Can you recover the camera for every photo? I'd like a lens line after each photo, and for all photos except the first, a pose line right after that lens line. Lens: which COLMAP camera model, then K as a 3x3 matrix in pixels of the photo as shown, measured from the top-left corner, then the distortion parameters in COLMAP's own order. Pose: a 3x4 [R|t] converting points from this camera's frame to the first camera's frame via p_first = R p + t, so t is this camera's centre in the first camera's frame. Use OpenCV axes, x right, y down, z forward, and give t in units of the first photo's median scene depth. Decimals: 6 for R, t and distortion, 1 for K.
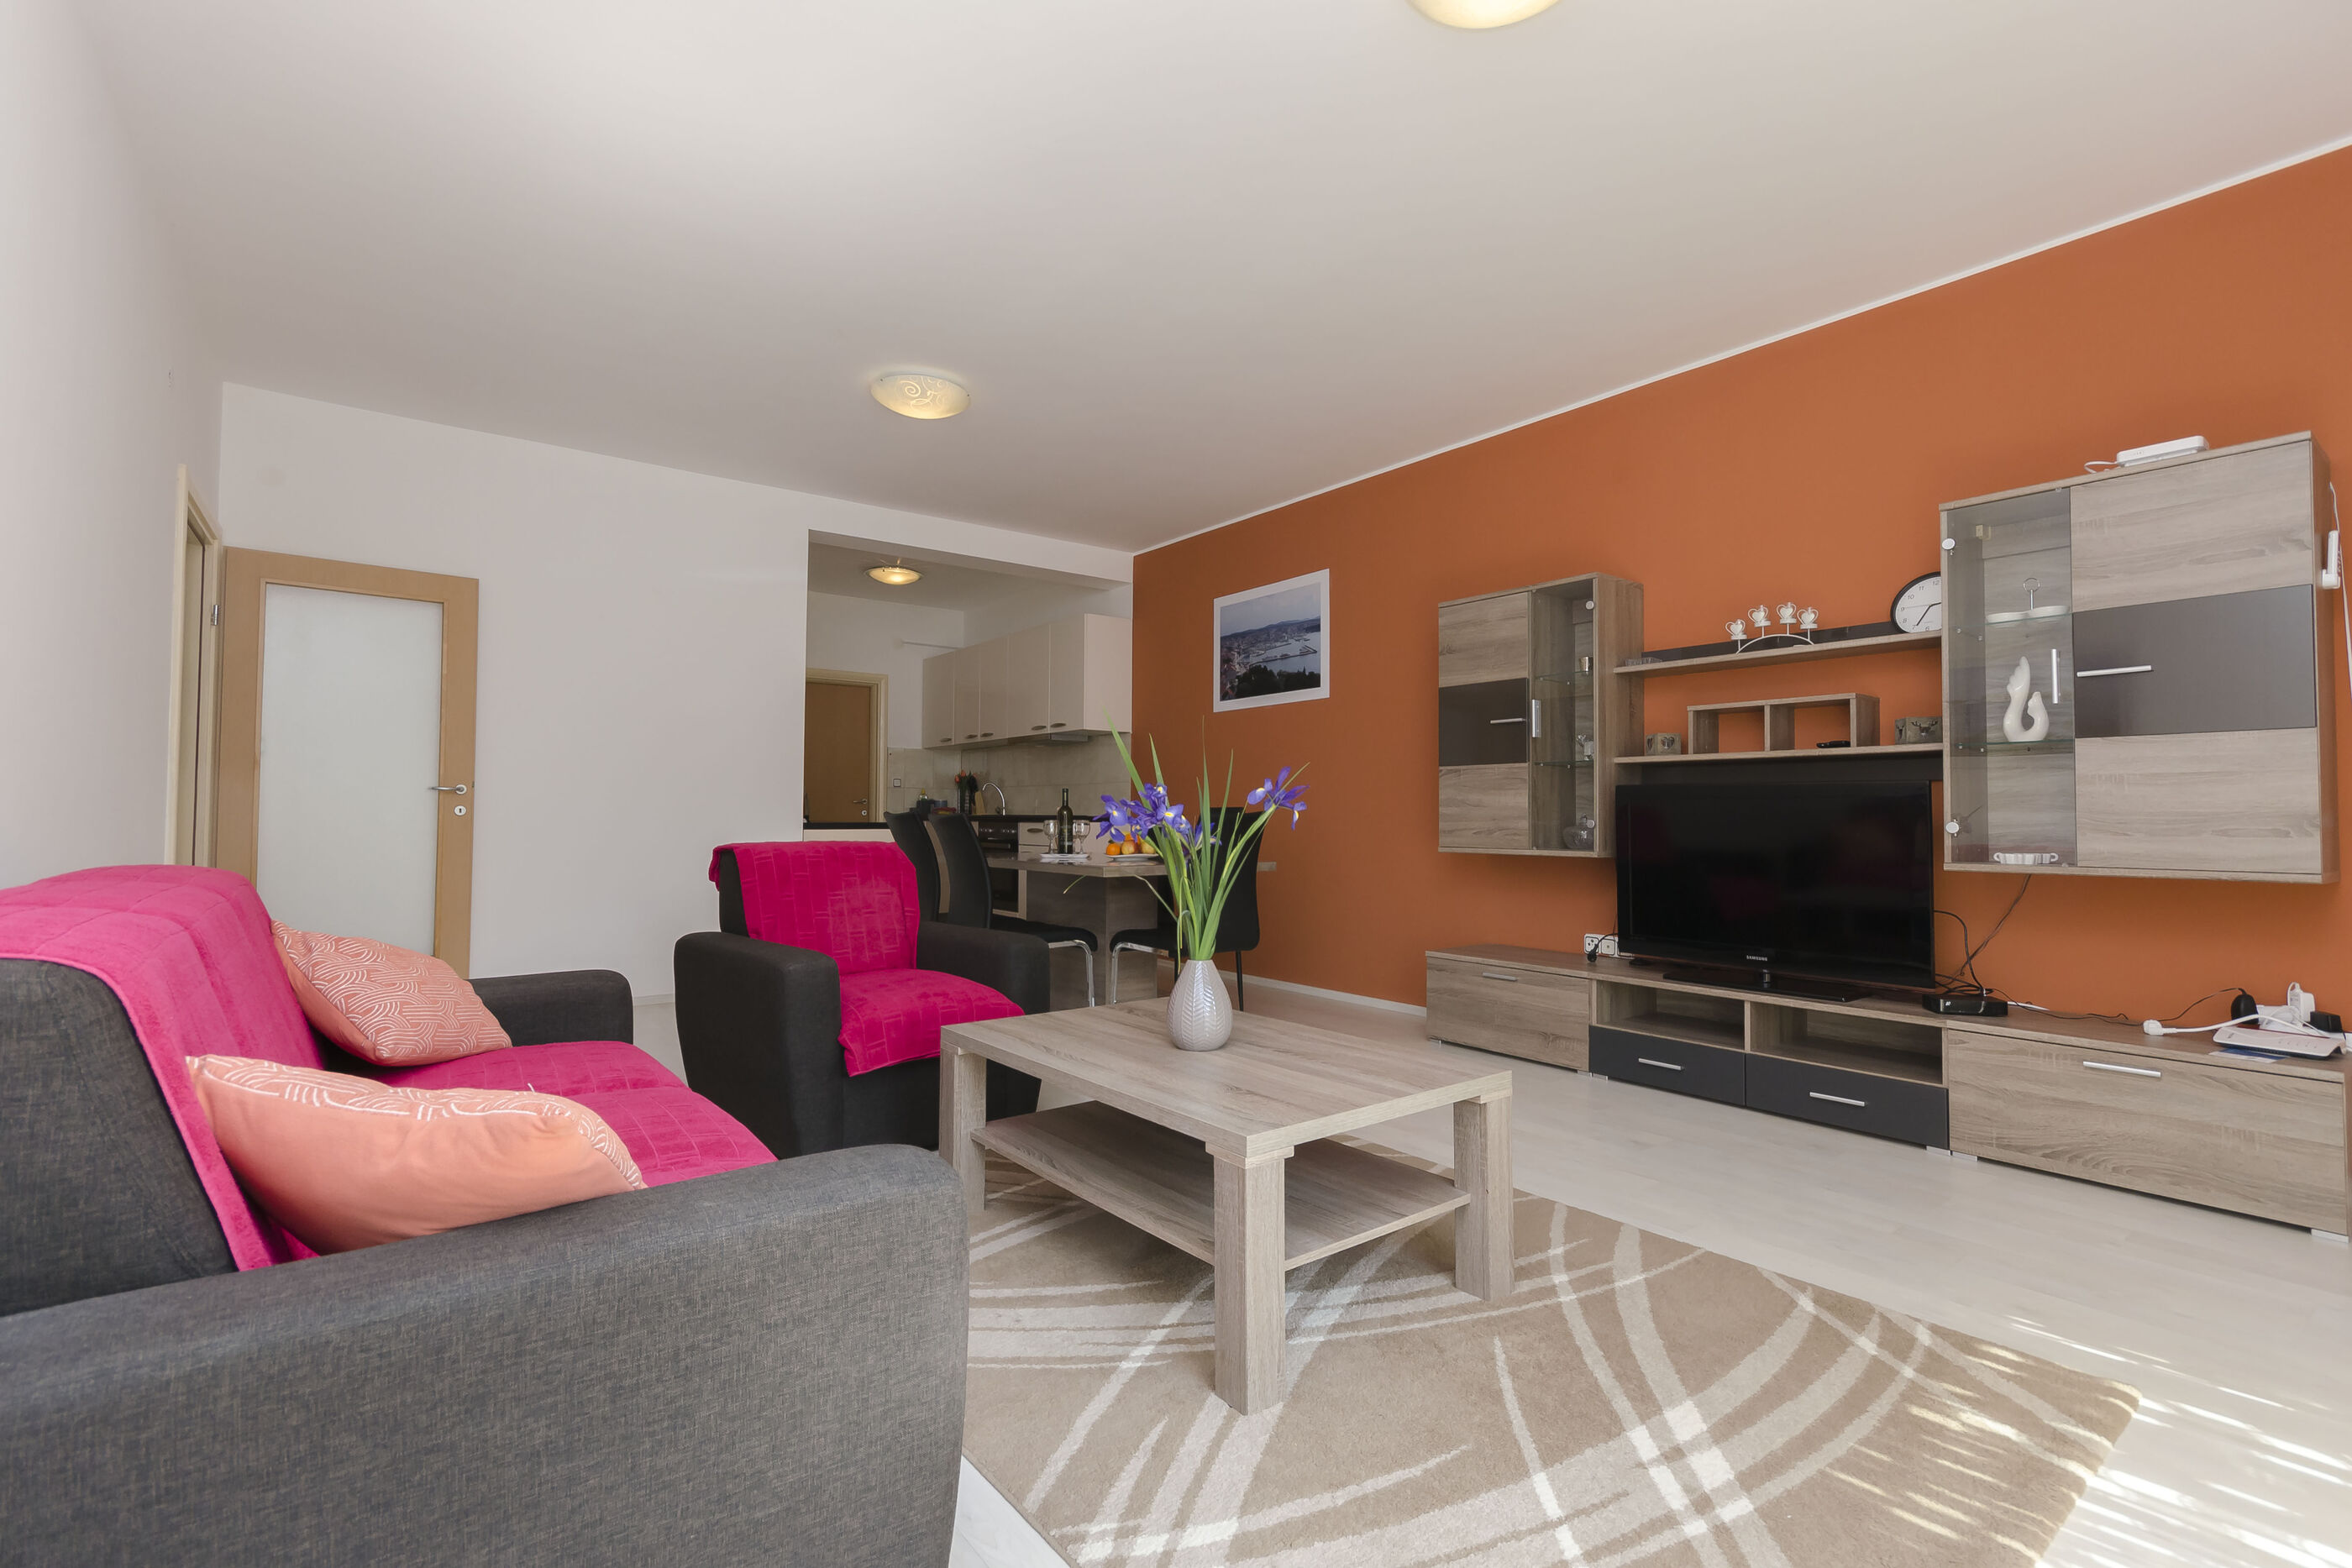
lens RADIAL K [[1051.3, 0, 1176.0], [0, 1051.3, 784.0], [0, 0, 1]] dist [-0.012844, 0.000008]
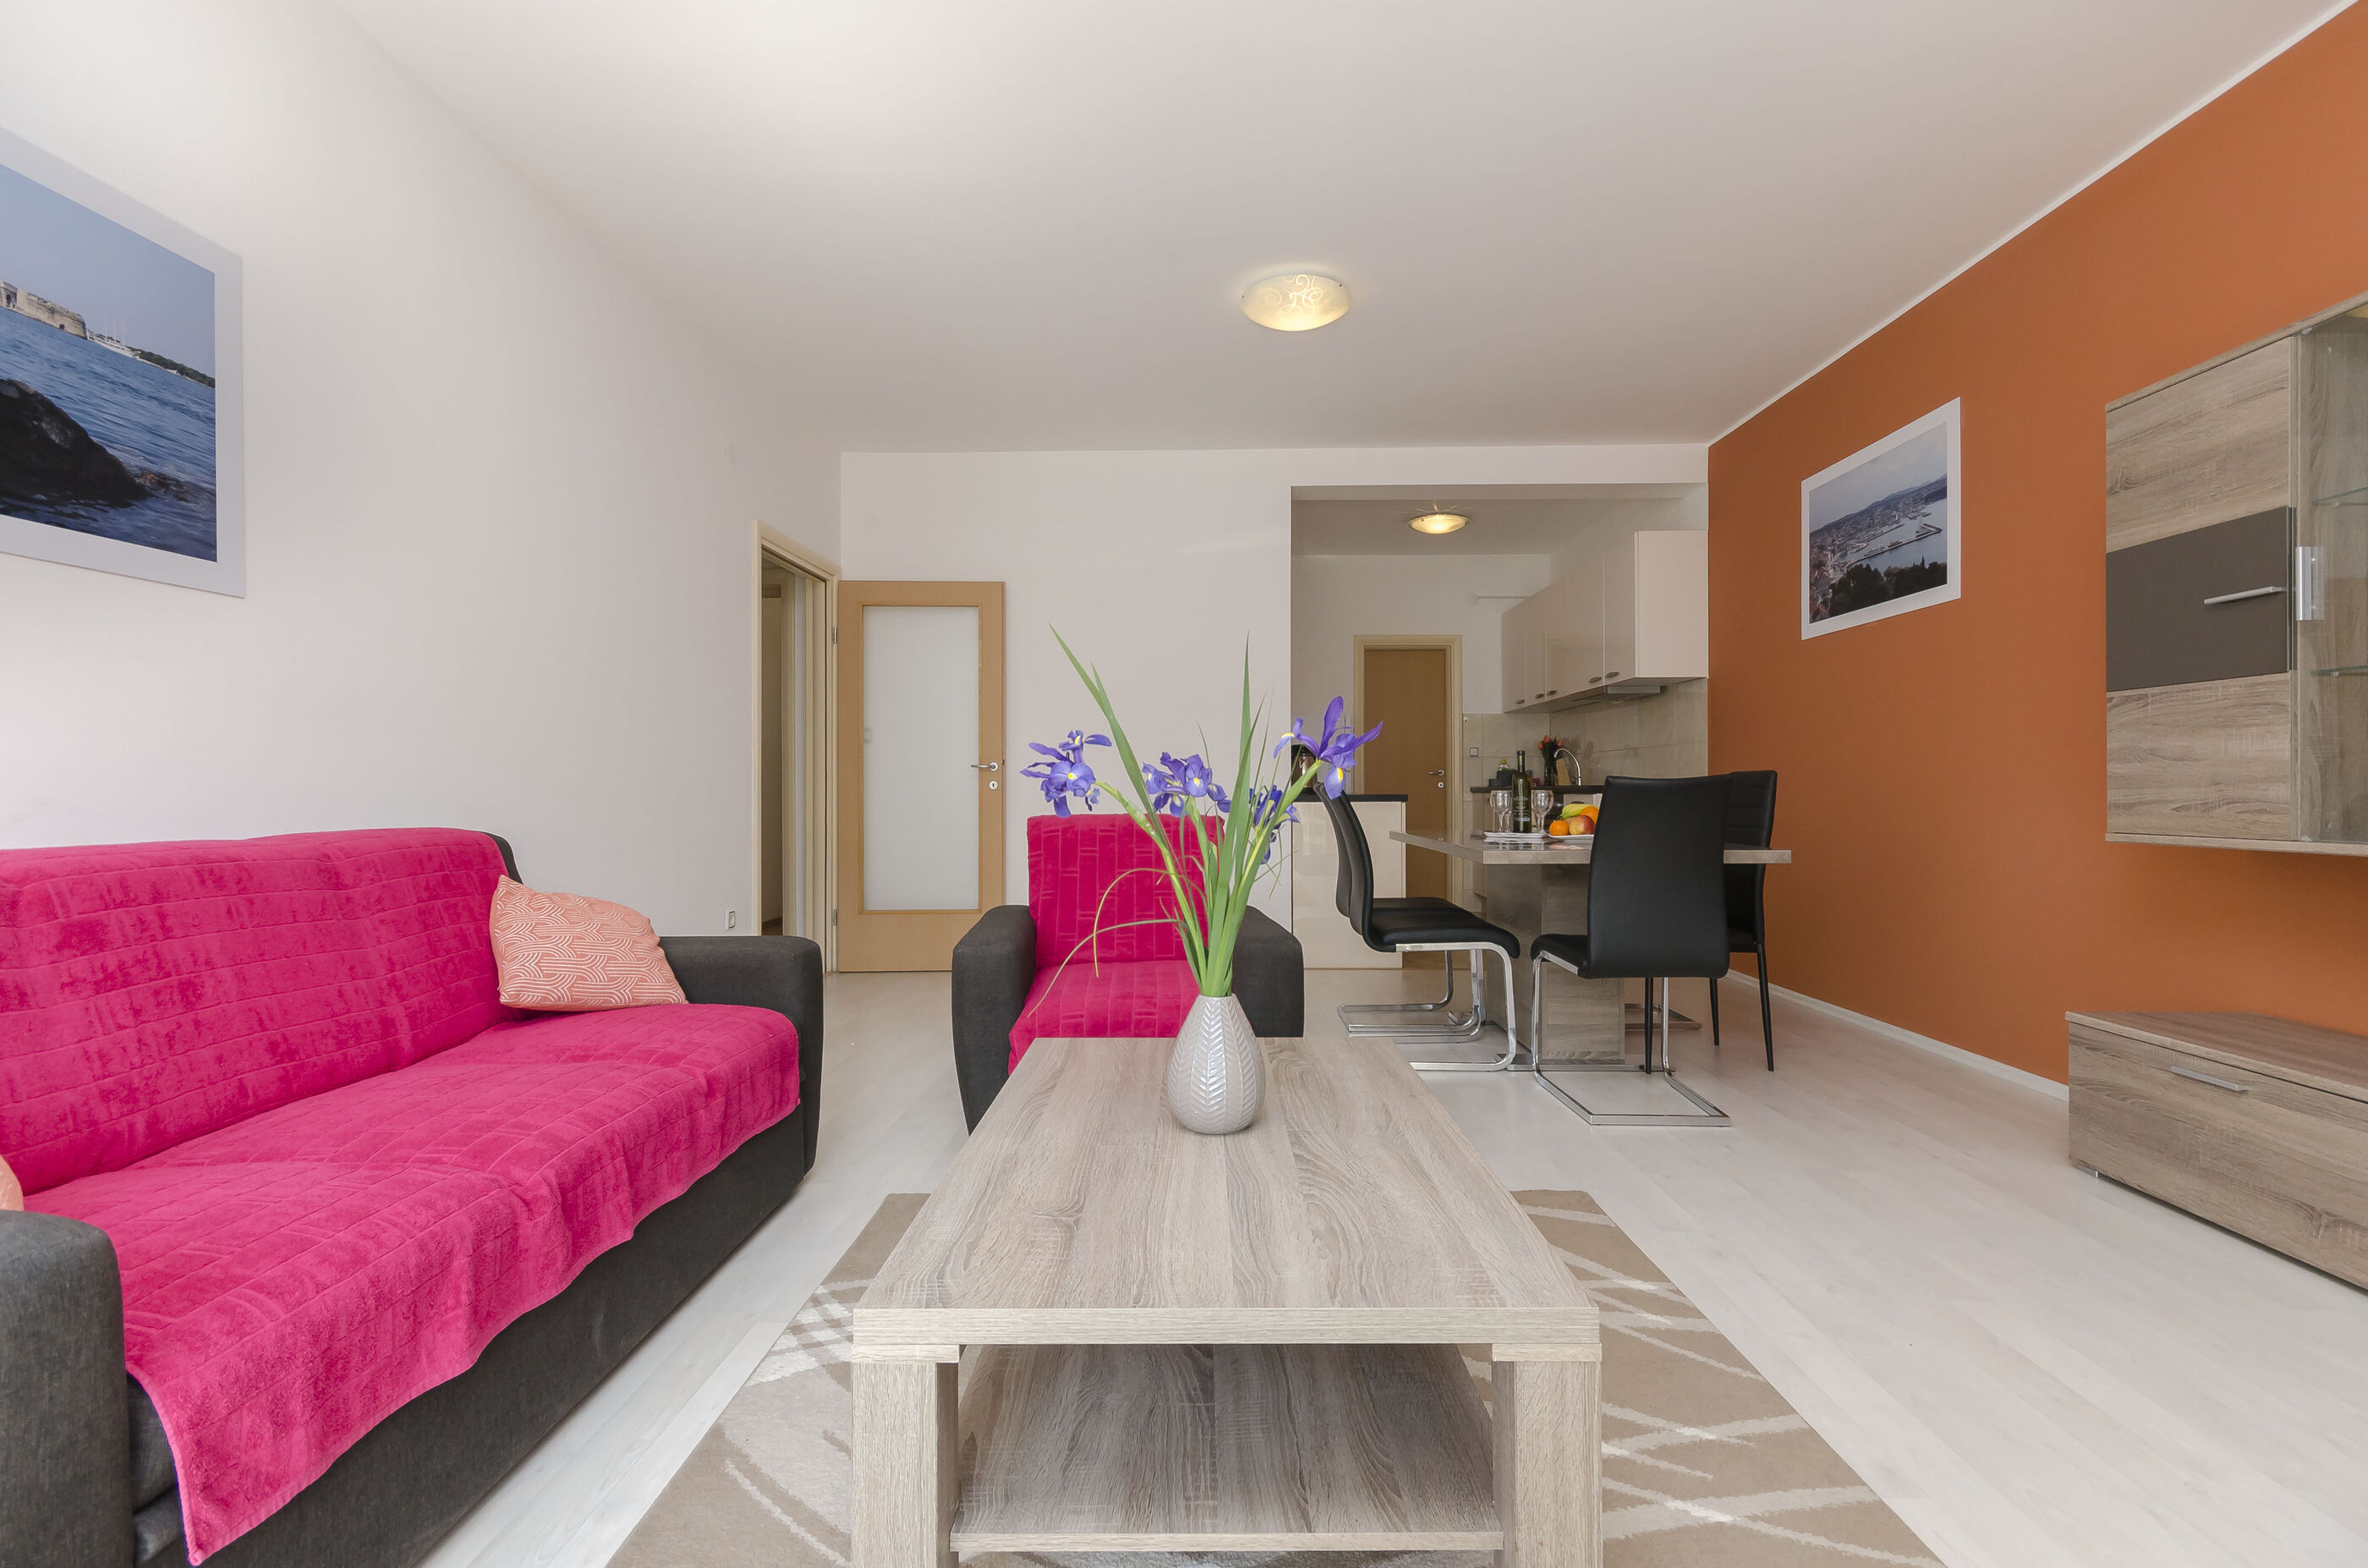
lens RADIAL K [[1054.0, 0, 1184.0], [0, 1054.0, 784.0], [0, 0, 1]] dist [0.001307, 0.000431]
pose [[0.782557, -0.009714, -0.622503, 0.174830], [0.024870, 0.999568, 0.015667, 0.009662], [0.622082, -0.027742, 0.782461, 0.193995]]
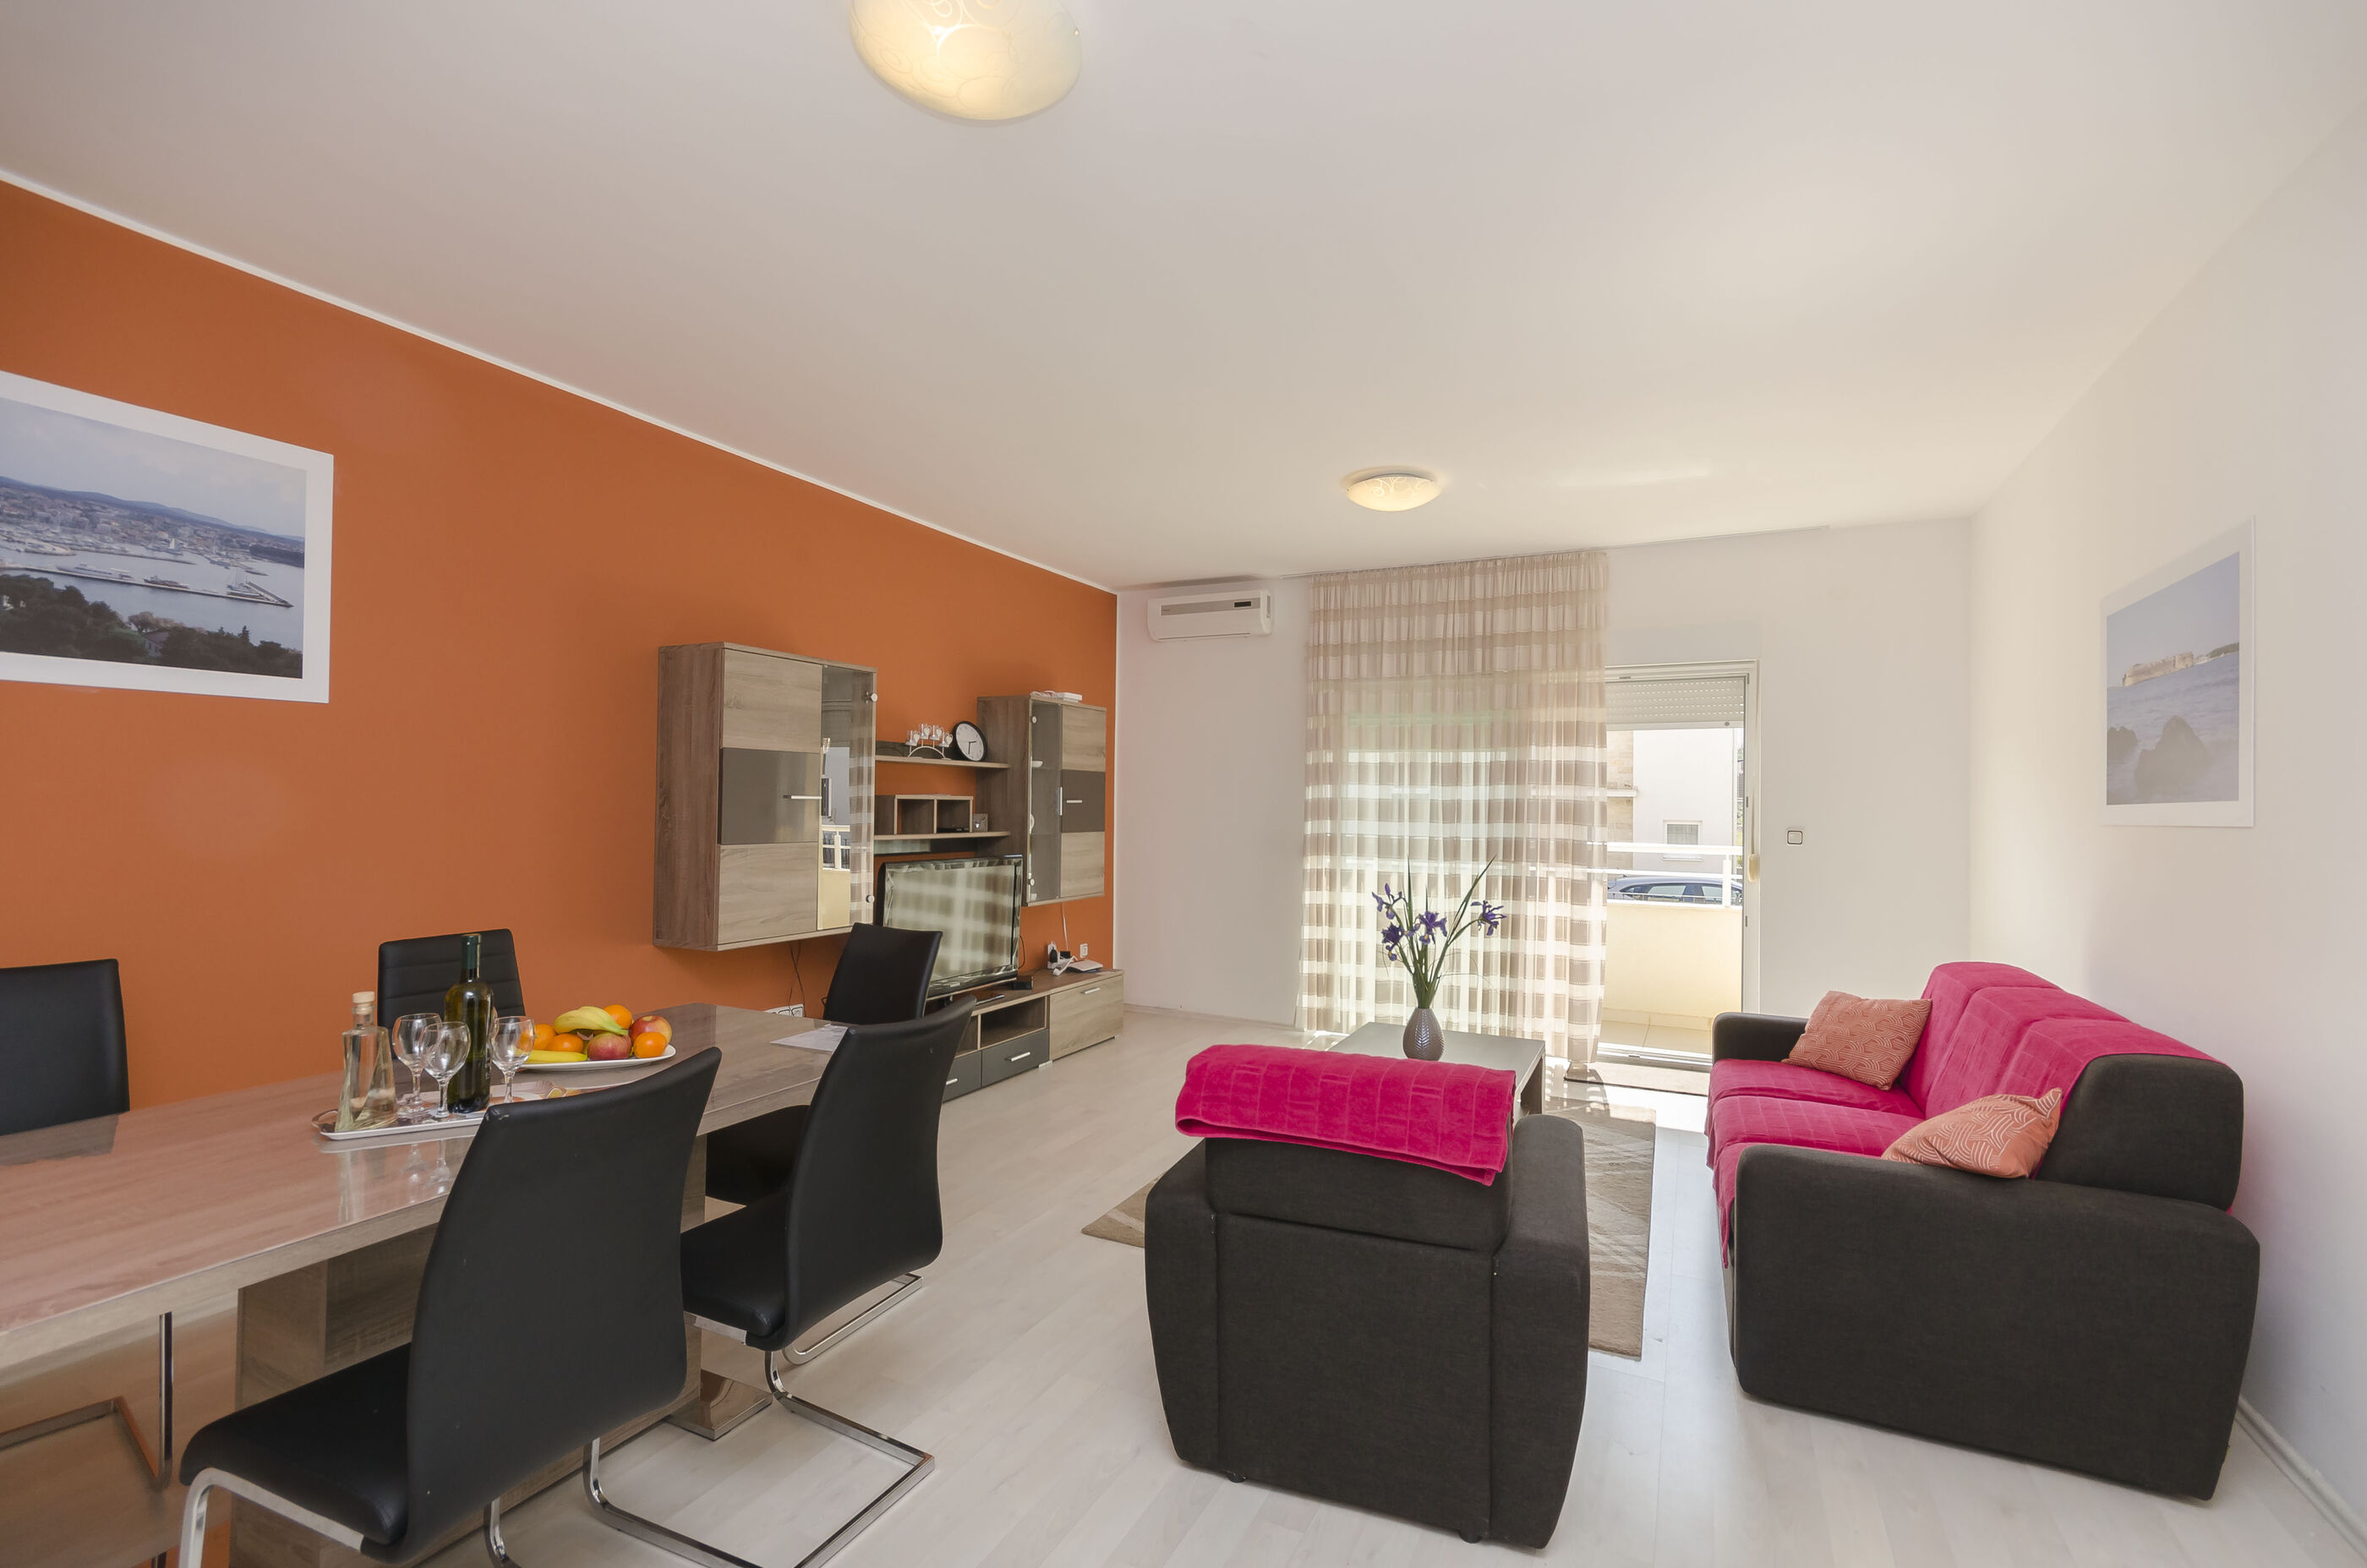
lens RADIAL K [[1036.5, 0, 1183.5], [0, 1036.5, 784.0], [0, 0, 1]] dist [0.001201, -0.000489]
pose [[-0.453985, 0.003933, 0.891001, -0.507041], [-0.044392, 0.998649, -0.027026, -0.047255], [-0.889903, -0.051822, -0.453197, 0.853861]]
